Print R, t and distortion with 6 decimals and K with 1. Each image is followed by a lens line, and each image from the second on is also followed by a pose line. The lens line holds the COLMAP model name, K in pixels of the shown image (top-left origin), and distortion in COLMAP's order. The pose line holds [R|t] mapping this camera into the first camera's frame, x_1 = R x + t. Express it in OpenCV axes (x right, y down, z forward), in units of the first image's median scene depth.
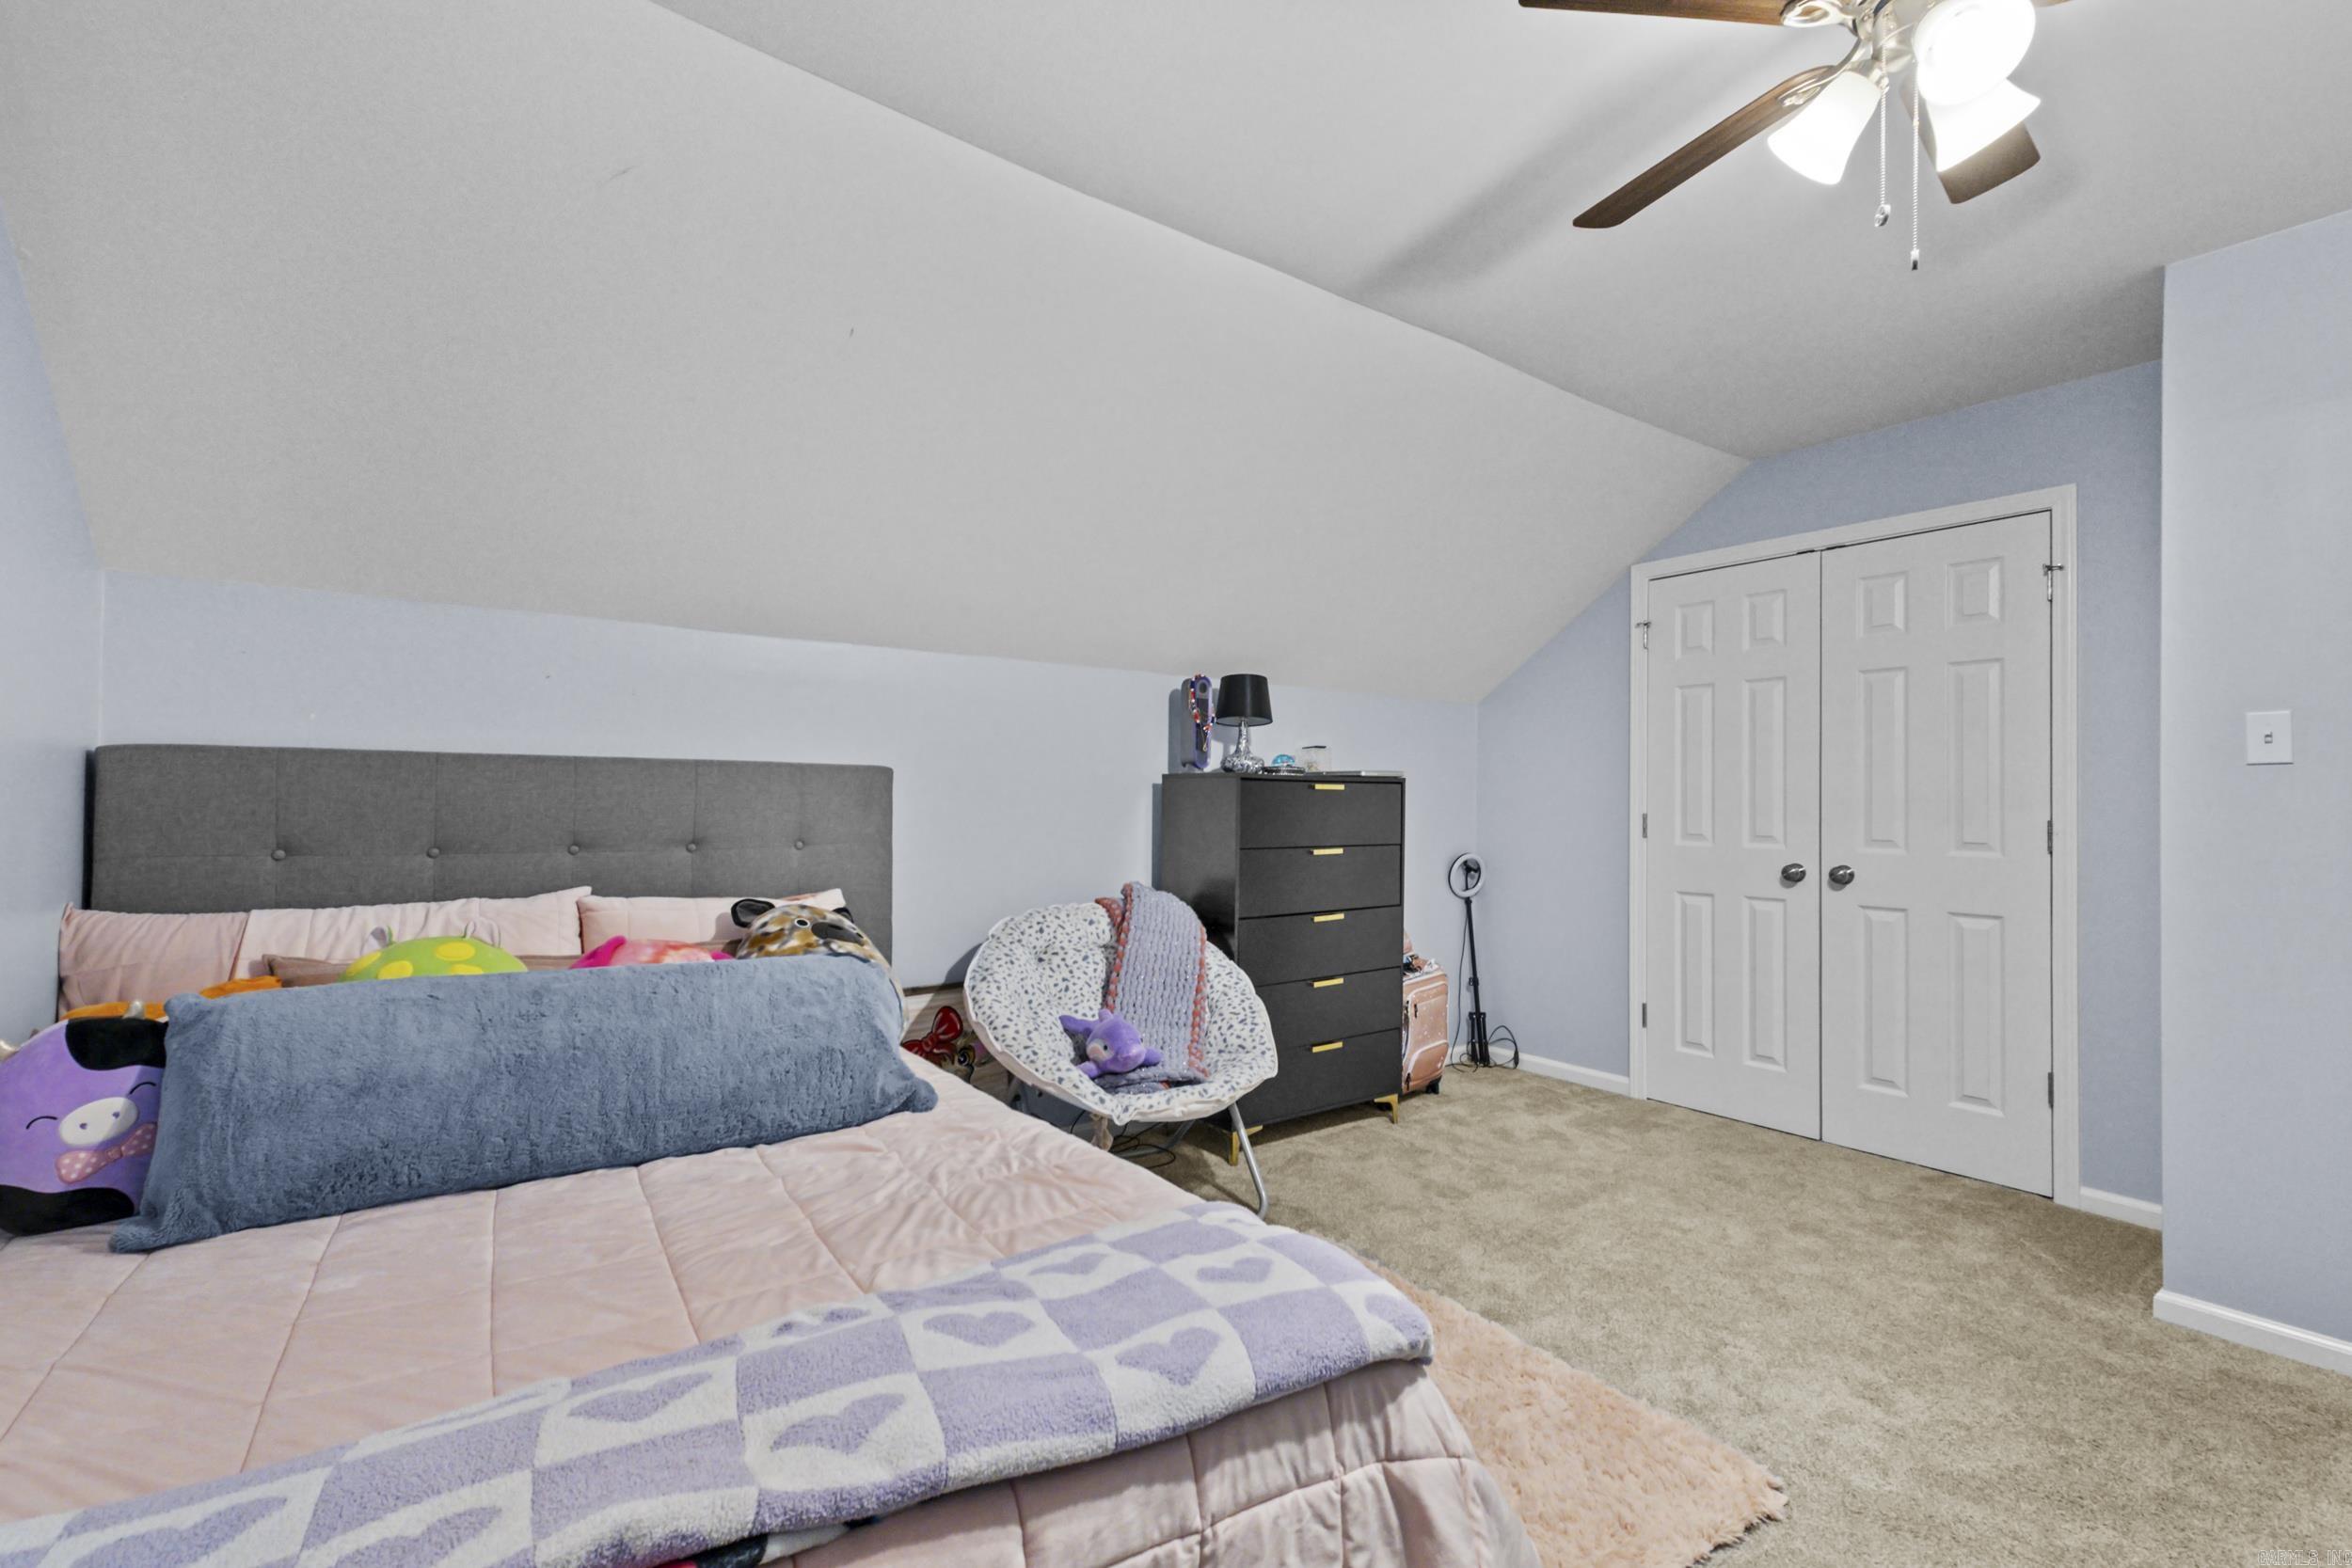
lens RADIAL K [[1028.3, 0, 1146.0], [0, 1028.3, 809.5], [0, 0, 1]] dist [0.001525, 0.000216]
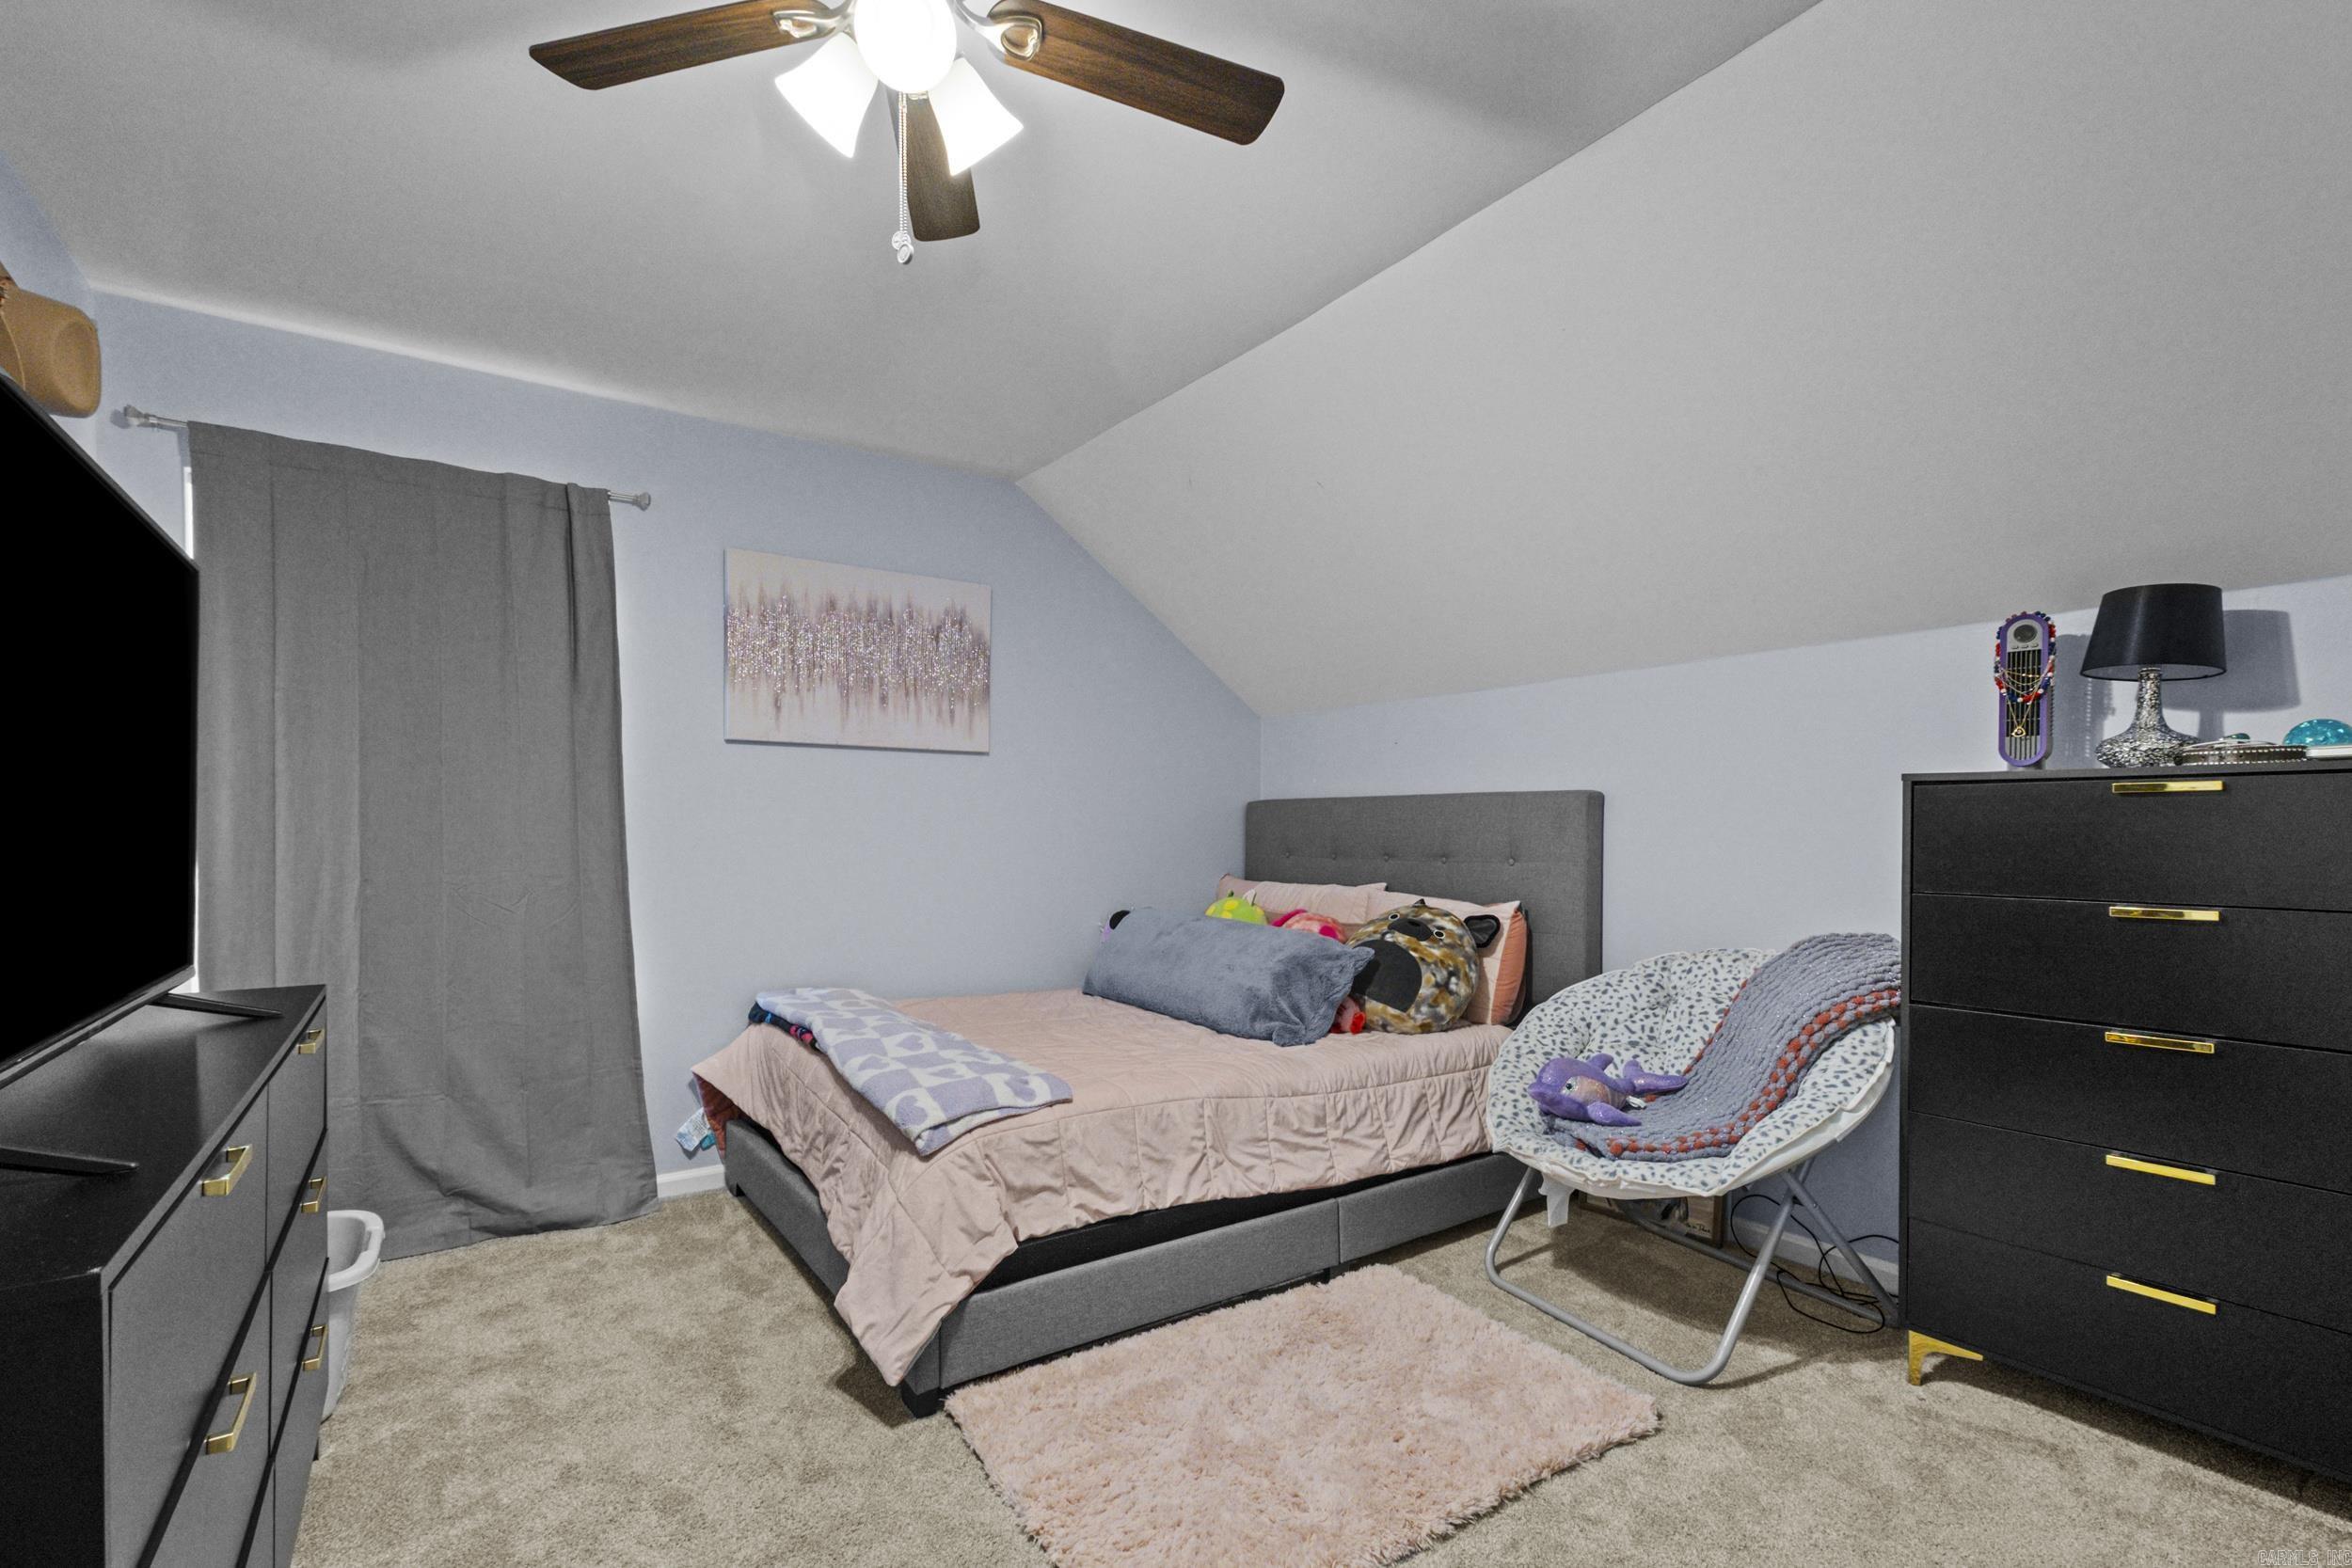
lens RADIAL K [[1028.3, 0, 1146.0], [0, 1028.3, 809.5], [0, 0, 1]] dist [0.001525, 0.000216]
pose [[-0.027175, -0.022537, -0.999377, 0.793938], [-0.001980, 0.999745, -0.022492, 0.001800], [0.999629, 0.001367, -0.027213, 0.567103]]
